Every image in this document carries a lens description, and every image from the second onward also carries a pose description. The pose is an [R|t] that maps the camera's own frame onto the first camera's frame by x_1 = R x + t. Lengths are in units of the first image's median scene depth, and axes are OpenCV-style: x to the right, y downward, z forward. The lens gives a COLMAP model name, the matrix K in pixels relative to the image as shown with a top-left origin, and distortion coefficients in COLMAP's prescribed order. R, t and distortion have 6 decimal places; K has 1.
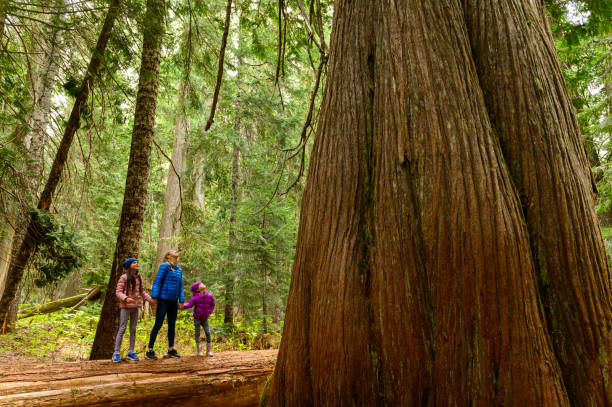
lens RADIAL K [[435.3, 0, 306.0], [0, 435.3, 203.5], [0, 0, 1]] dist [0.001643, -0.003772]
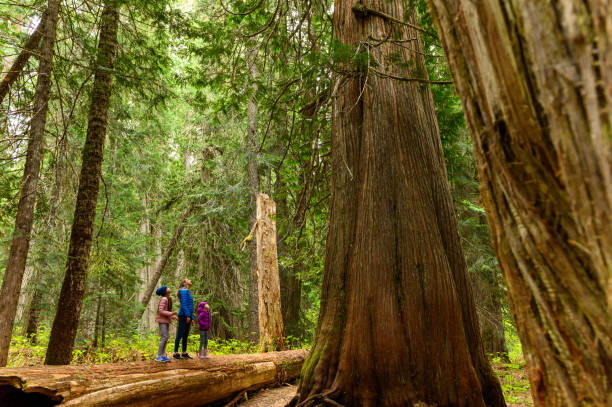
lens RADIAL K [[435.3, 0, 306.0], [0, 435.3, 203.5], [0, 0, 1]] dist [0.001643, -0.003772]
pose [[0.886794, 0.144438, 0.439014, -1.320393], [-0.129917, 0.989513, -0.063128, -0.186276], [-0.443528, -0.001054, 0.896260, -0.789869]]
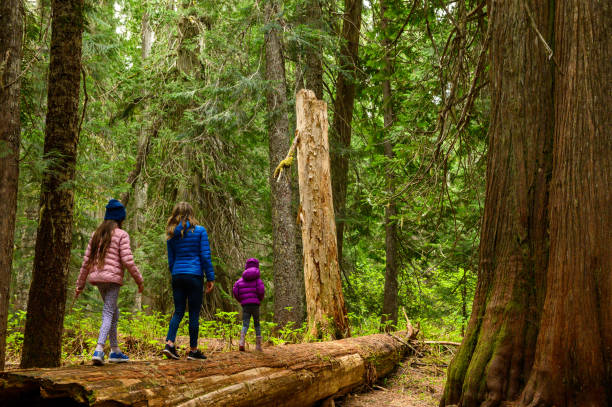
lens RADIAL K [[680.7, 0, 316.7], [0, 680.7, 202.7], [0, 0, 1]] dist [-0.013374, -0.003257]
pose [[0.895201, 0.084930, 0.437495, -1.667782], [-0.130391, 0.988631, 0.074885, -0.100637], [-0.426161, -0.124083, 0.896097, -0.422943]]
